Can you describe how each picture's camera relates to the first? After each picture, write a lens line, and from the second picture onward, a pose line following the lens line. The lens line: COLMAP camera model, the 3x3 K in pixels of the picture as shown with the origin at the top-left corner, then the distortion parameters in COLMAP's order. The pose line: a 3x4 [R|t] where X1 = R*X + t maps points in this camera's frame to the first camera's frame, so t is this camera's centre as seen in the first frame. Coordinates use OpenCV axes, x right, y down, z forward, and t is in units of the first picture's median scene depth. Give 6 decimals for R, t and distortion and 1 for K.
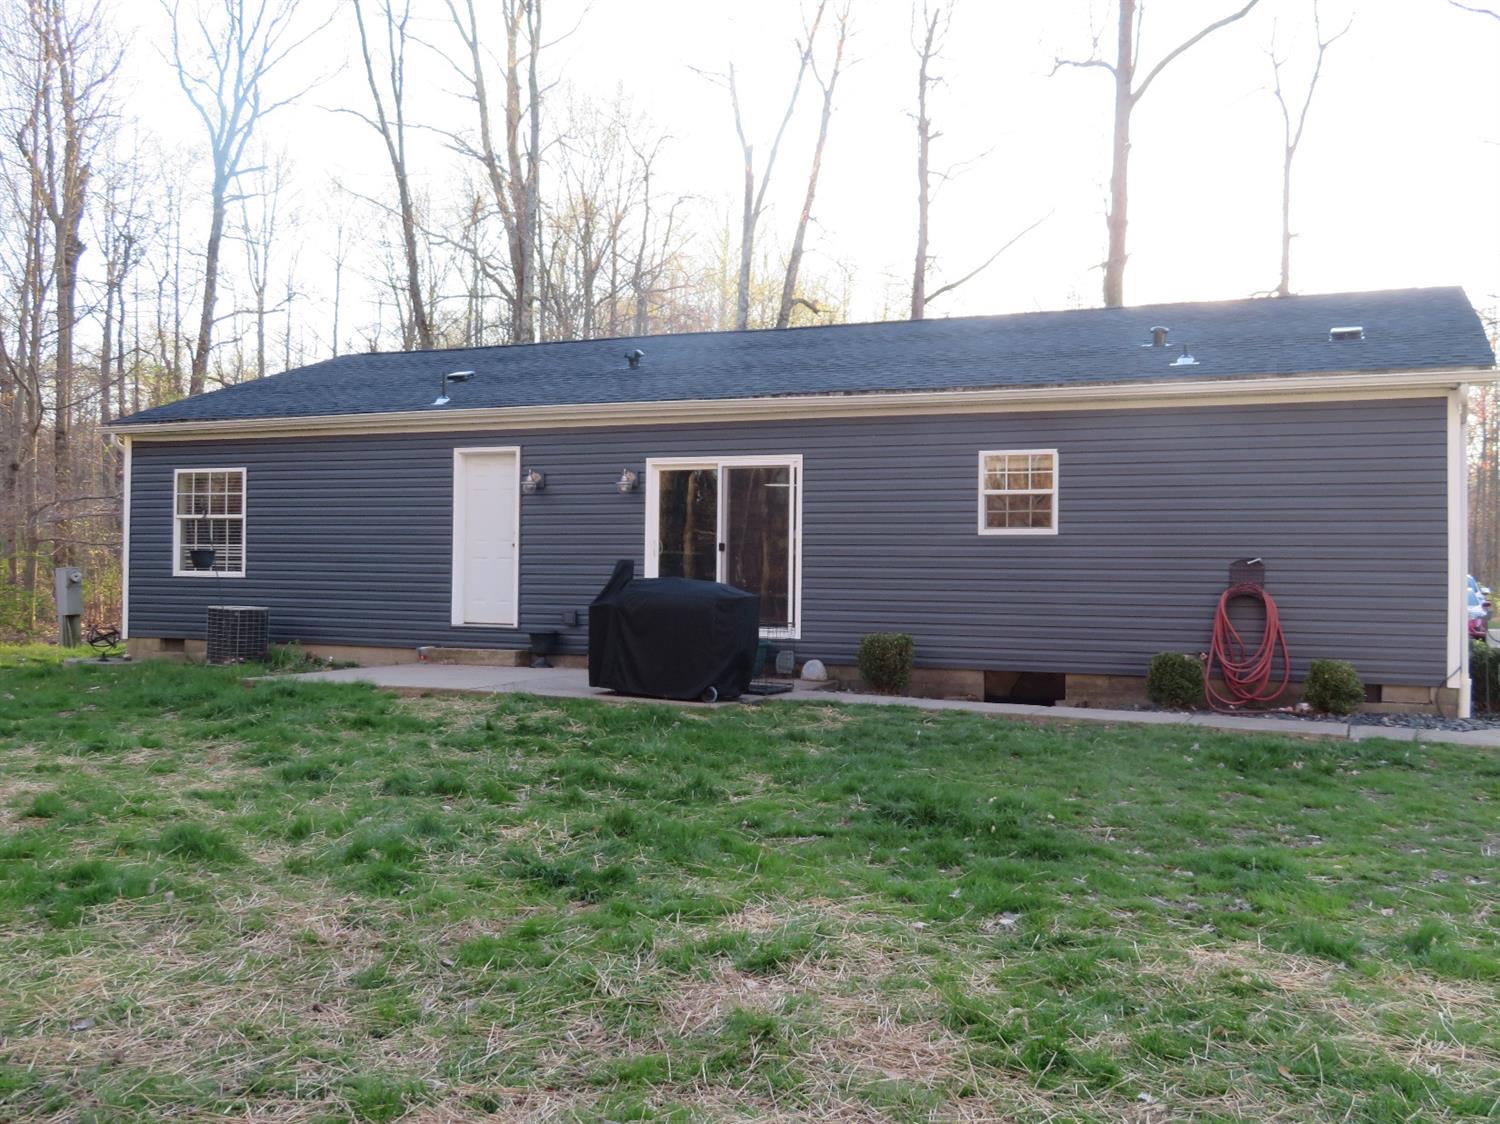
lens RADIAL K [[1418.1, 0, 749.9], [0, 1418.1, 563.7], [0, 0, 1]] dist [-0.000183, 0.000000]
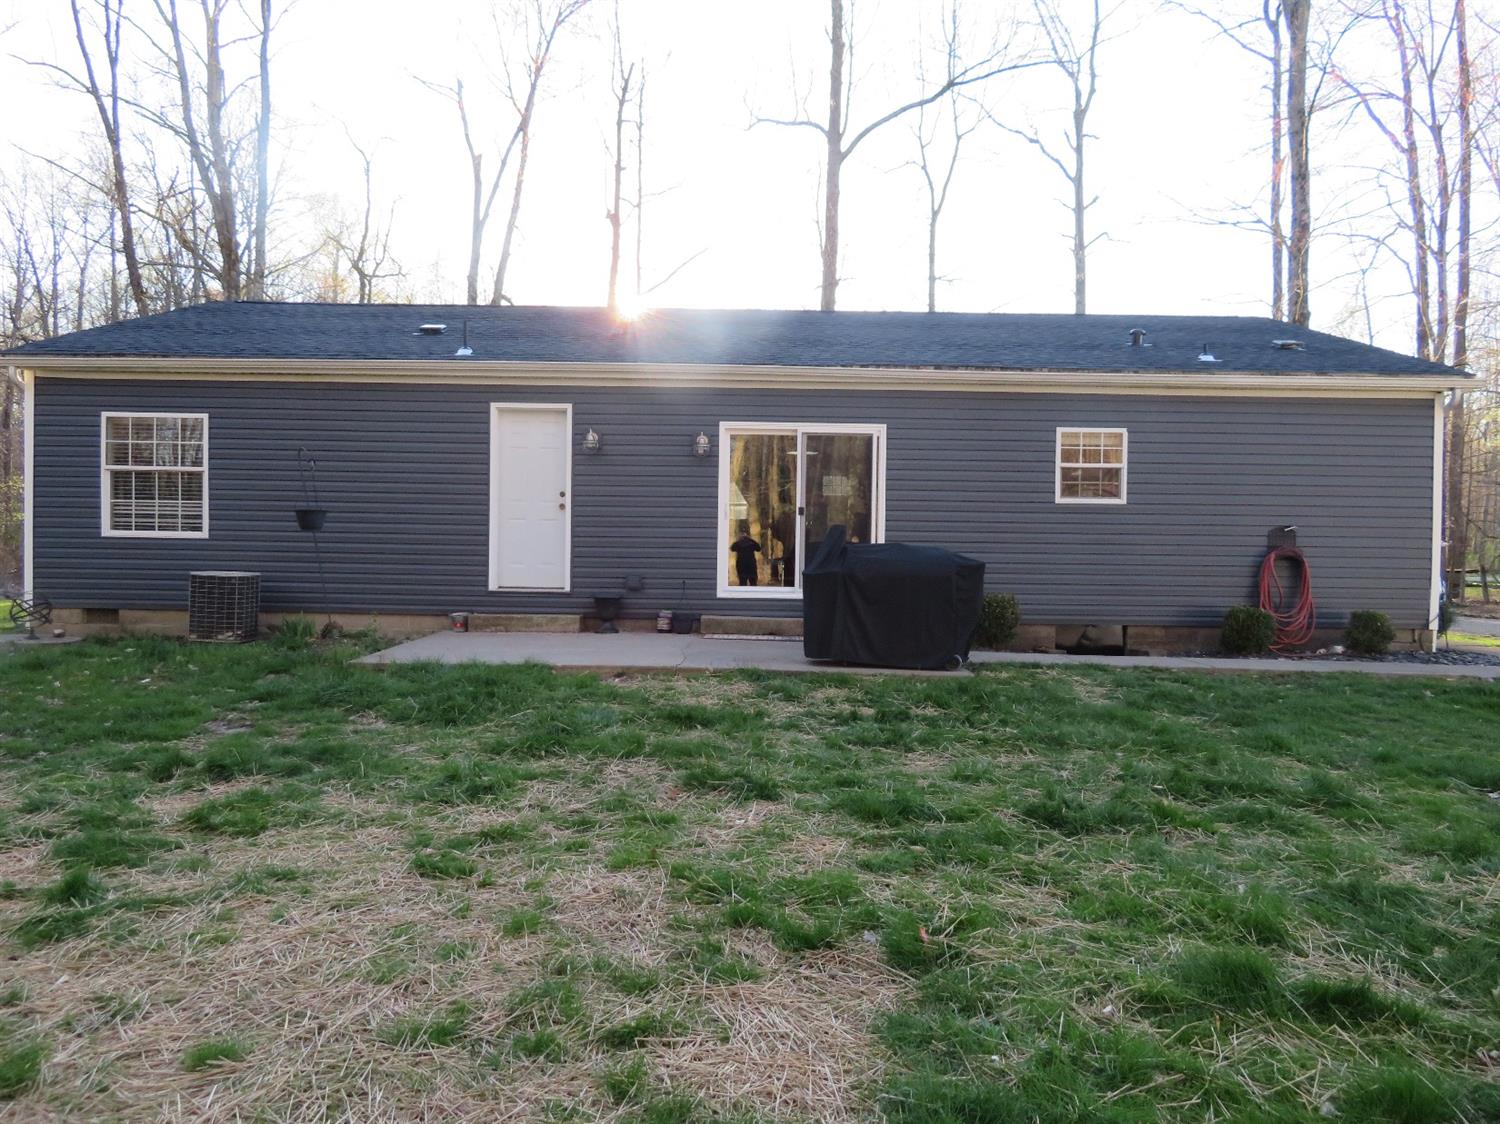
lens RADIAL K [[1060.8, 0, 750.3], [0, 1060.8, 558.2], [0, 0, 1]] dist [0.000101, -0.003597]
pose [[0.919249, -0.007039, 0.393613, -0.336209], [-0.007203, 0.999372, 0.034694, -0.003705], [-0.393610, -0.034728, 0.918621, 0.285935]]
